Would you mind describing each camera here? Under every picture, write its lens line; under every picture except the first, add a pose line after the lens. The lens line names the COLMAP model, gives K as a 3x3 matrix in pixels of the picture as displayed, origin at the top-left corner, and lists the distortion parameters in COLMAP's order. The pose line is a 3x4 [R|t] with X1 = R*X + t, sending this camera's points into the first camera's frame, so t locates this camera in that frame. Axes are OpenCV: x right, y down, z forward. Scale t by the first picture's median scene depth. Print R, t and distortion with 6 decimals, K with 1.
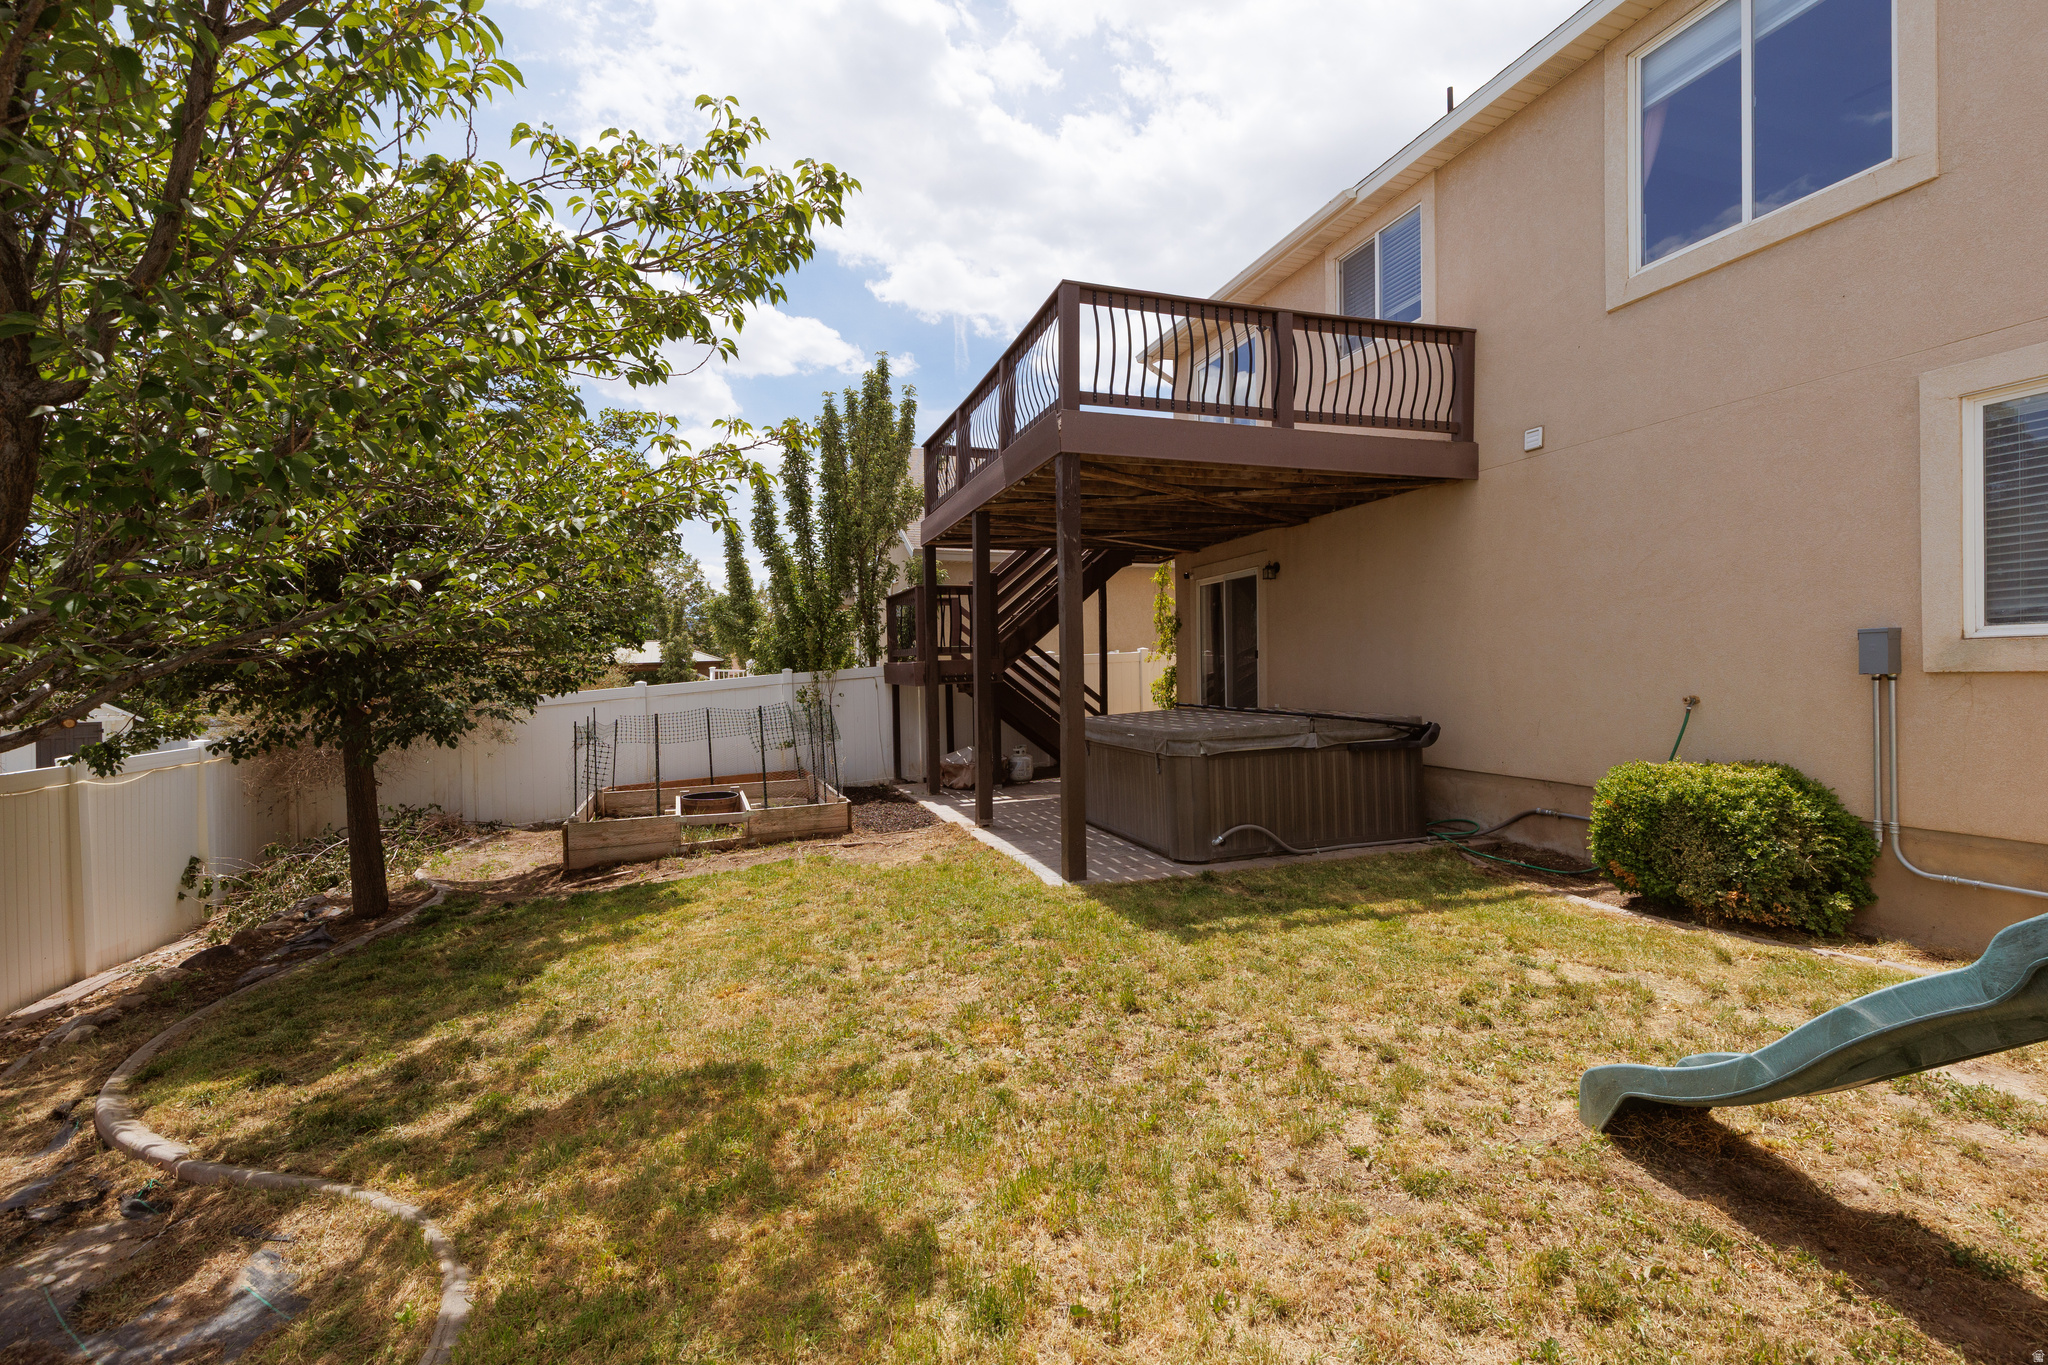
lens RADIAL K [[927.0, 0, 1016.3], [0, 927.0, 673.2], [0, 0, 1]] dist [0.015957, -0.003470]
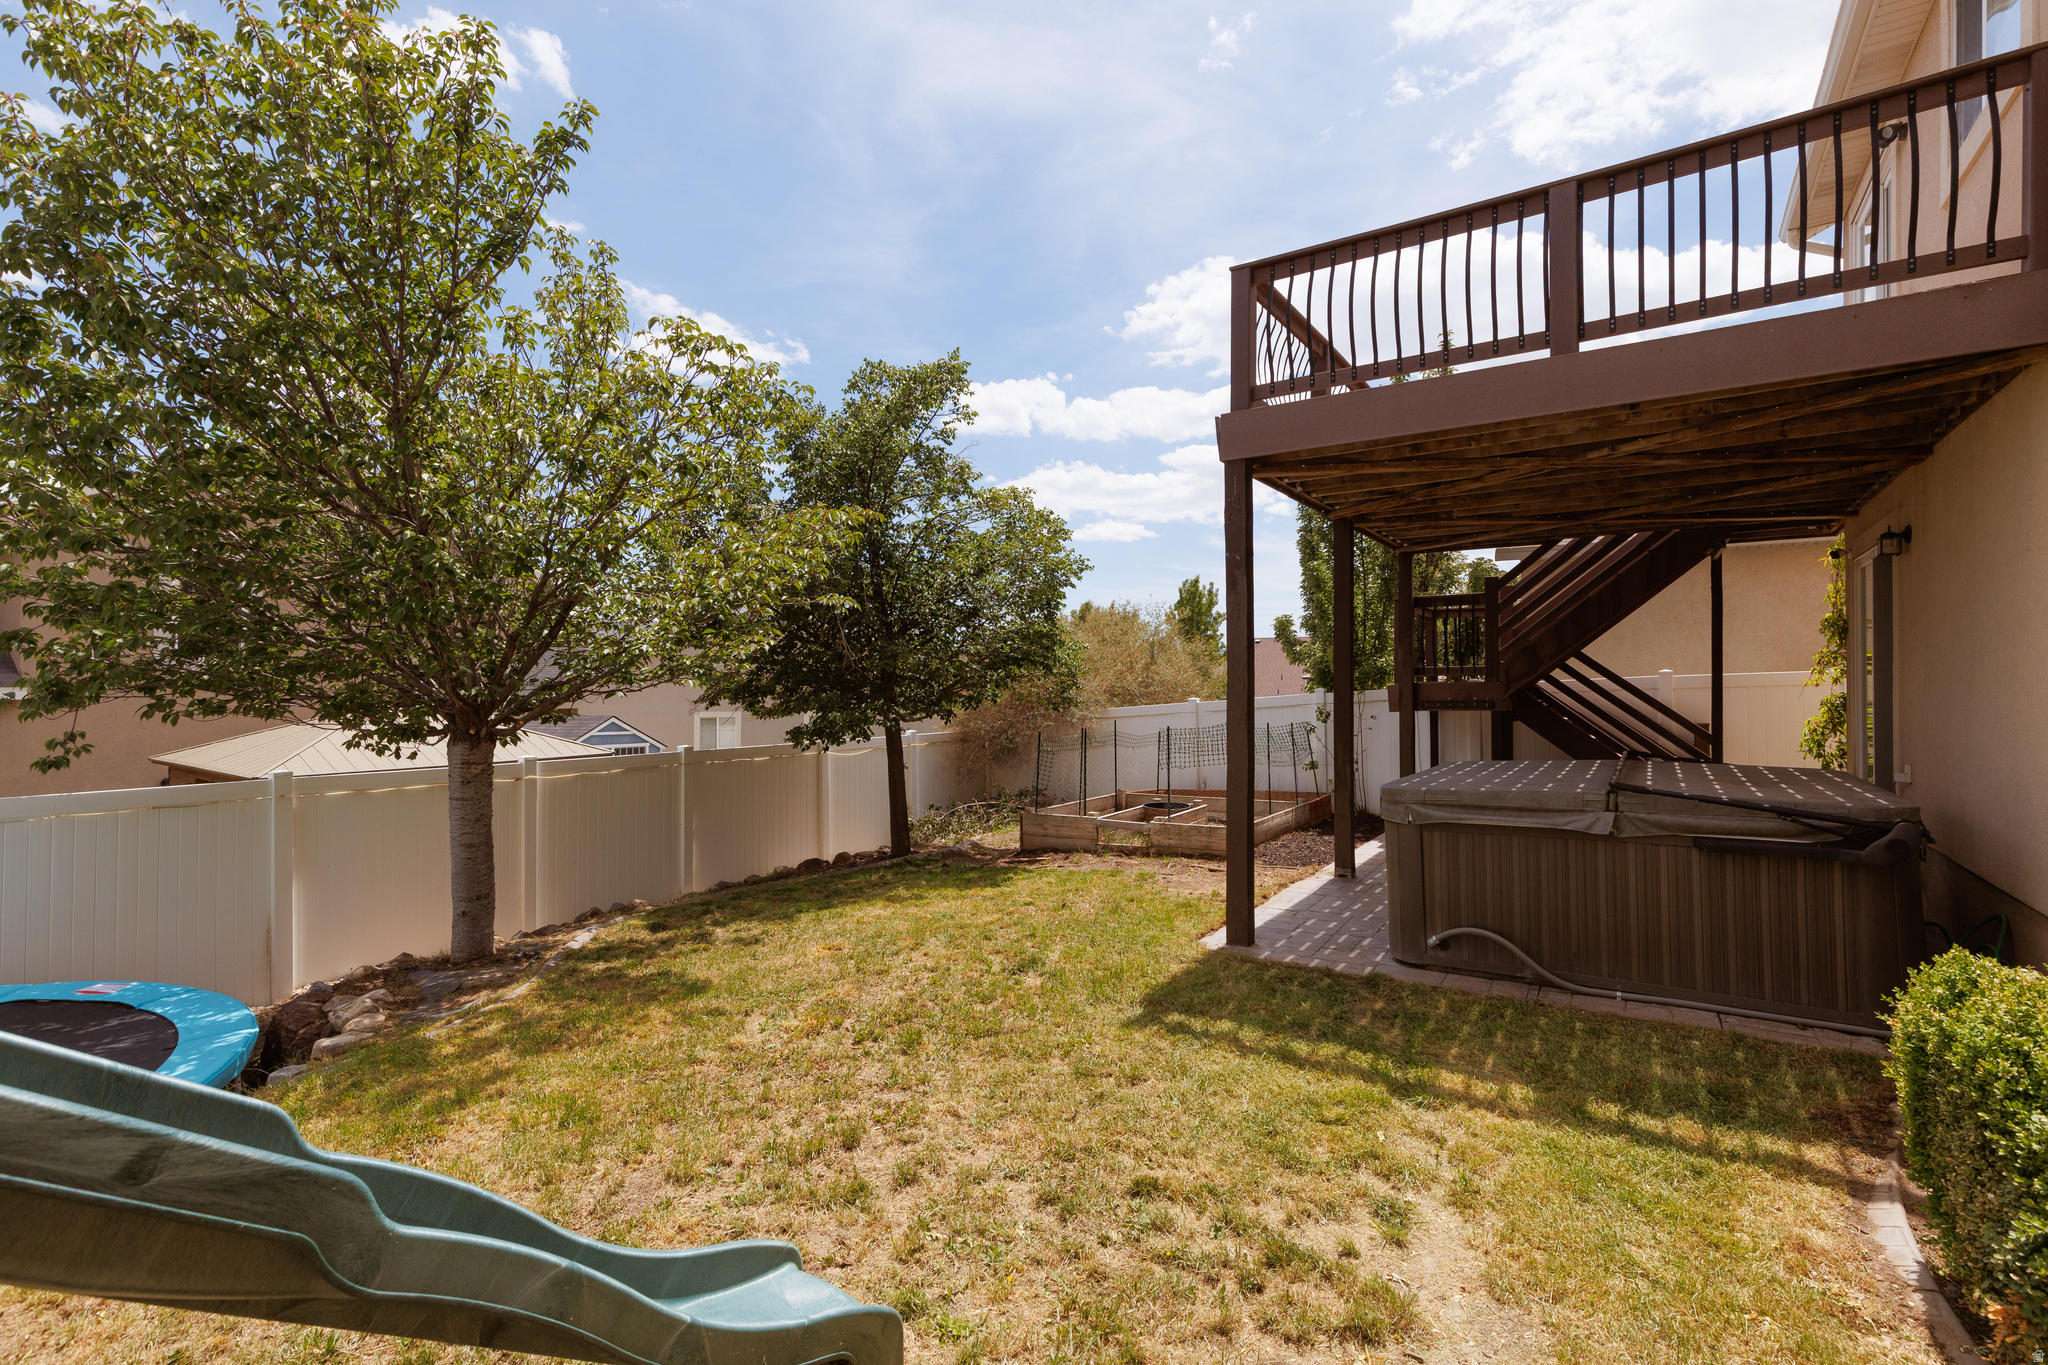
lens RADIAL K [[927.0, 0, 1009.6], [0, 927.0, 690.8], [0, 0, 1]] dist [0.015957, -0.003470]
pose [[0.610324, 0.010875, -0.792078, 0.371457], [0.000687, 0.999898, 0.014258, -0.022365], [0.792152, -0.009247, 0.610254, 0.179171]]
